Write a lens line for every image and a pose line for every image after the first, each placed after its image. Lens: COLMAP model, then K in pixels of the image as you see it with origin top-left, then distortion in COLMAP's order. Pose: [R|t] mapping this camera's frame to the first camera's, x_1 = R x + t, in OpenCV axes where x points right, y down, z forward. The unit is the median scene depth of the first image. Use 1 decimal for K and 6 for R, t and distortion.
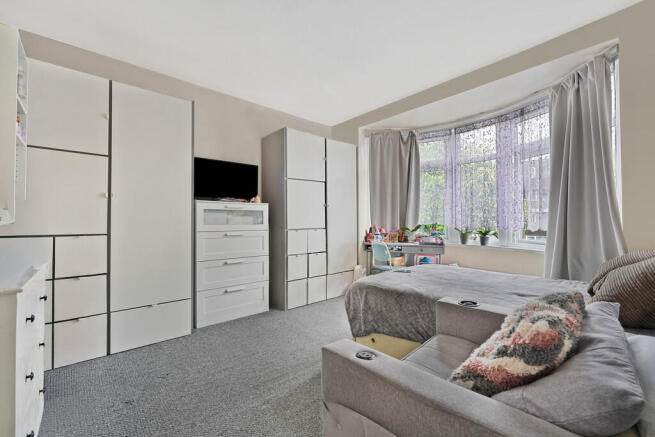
lens RADIAL K [[264.7, 0, 327.9], [0, 264.7, 220.9], [0, 0, 1]] dist [0.000736, 0.000316]
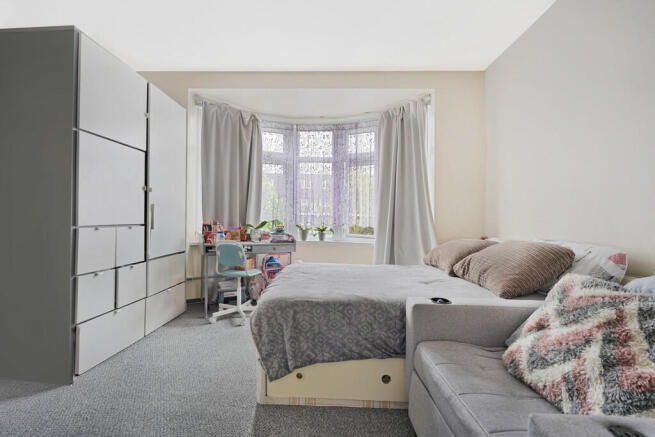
lens RADIAL K [[266.9, 0, 329.0], [0, 266.9, 218.1], [0, 0, 1]] dist [0.021191, -0.000021]
pose [[0.690235, 0.020827, 0.723285, -0.179649], [-0.019442, 0.999759, -0.010234, 0.010893], [-0.723324, -0.006998, 0.690473, 0.238452]]
